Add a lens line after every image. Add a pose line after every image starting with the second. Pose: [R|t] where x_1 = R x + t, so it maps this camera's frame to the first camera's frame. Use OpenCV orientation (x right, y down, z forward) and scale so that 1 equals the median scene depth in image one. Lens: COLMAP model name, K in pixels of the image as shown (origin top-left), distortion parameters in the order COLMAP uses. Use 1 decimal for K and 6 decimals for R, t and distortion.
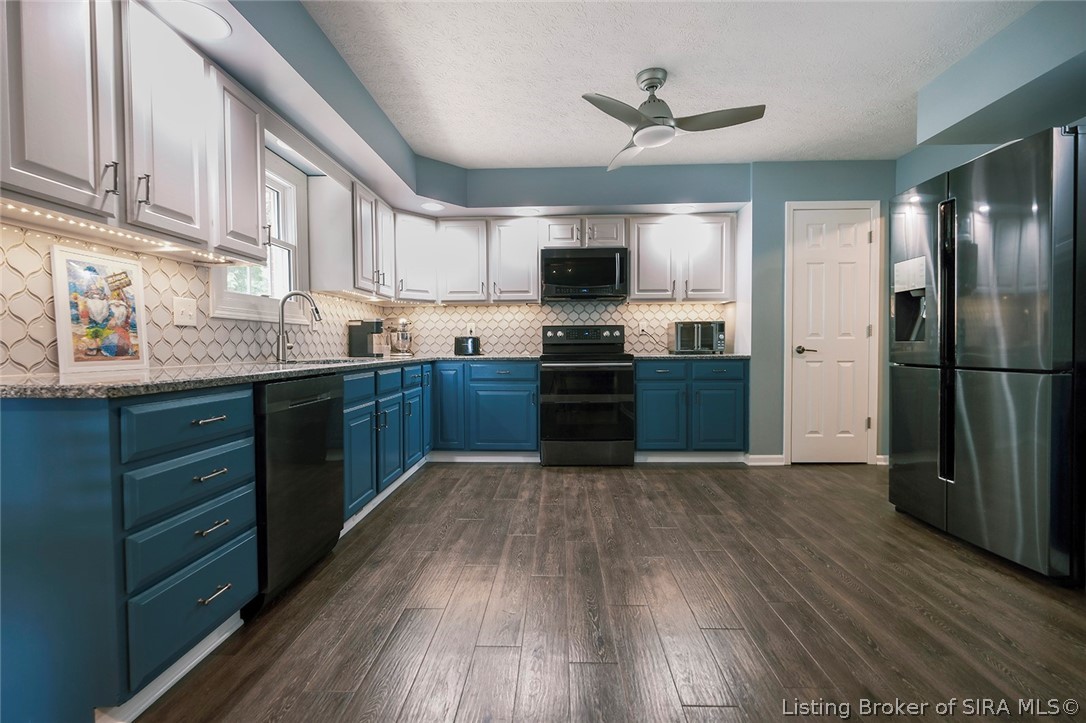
lens RADIAL K [[475.1, 0, 543.0], [0, 475.1, 361.5], [0, 0, 1]] dist [0.000005, 0.000187]
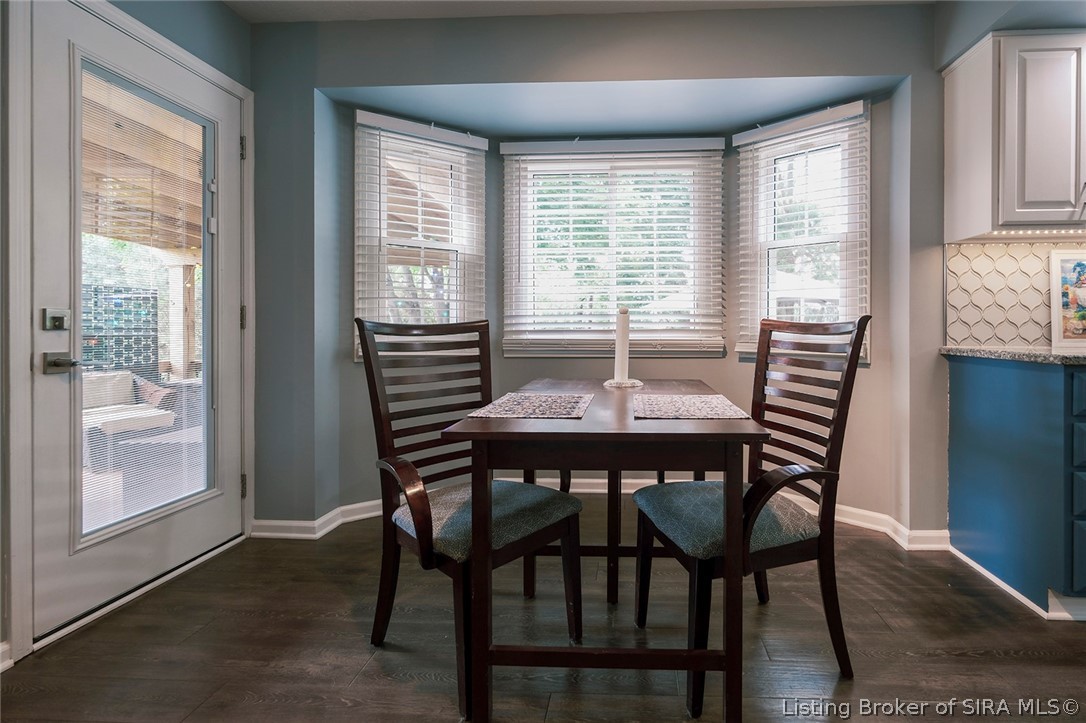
lens RADIAL K [[502.2, 0, 611.6], [0, 502.2, 330.2], [0, 0, 1]] dist [-0.000878, 0.000456]
pose [[-0.012036, 0.009026, -0.999887, 0.166396], [-0.032505, 0.999427, 0.009413, 0.001954], [0.999399, 0.032615, -0.011736, -0.087880]]
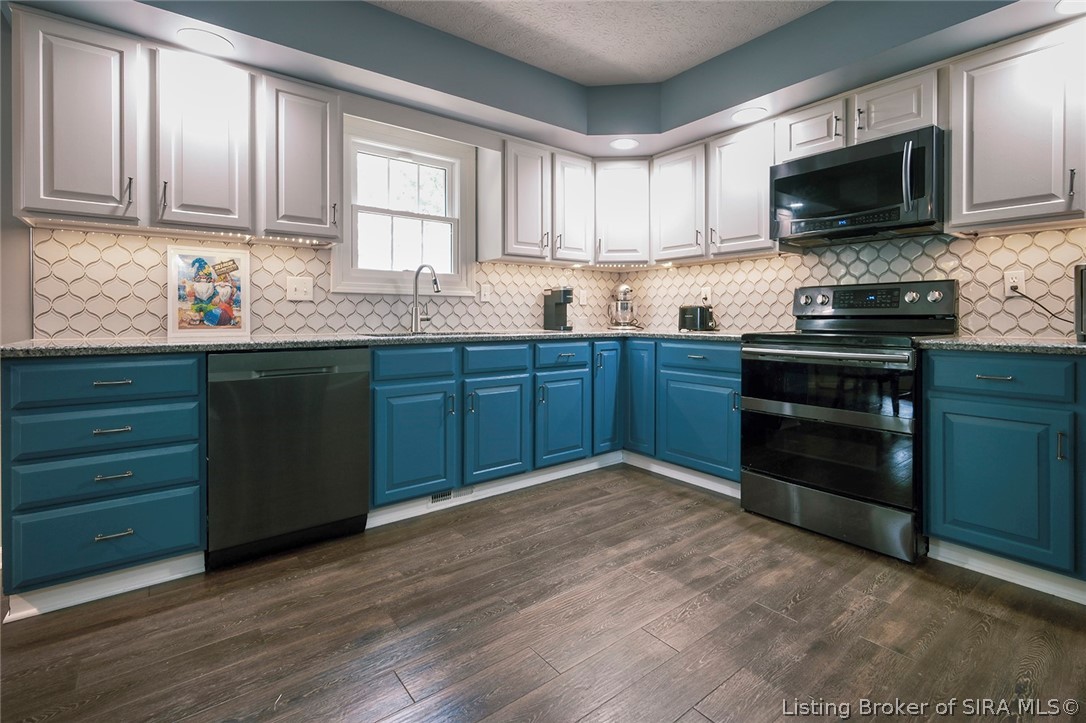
lens RADIAL K [[501.8, 0, 564.1], [0, 501.8, 319.3], [0, 0, 1]] dist [-0.000778, -0.000013]
pose [[0.650593, 0.008330, -0.759381, 0.360227], [-0.028341, 0.999510, -0.013317, -0.017558], [0.758897, 0.030186, 0.650510, 0.395523]]
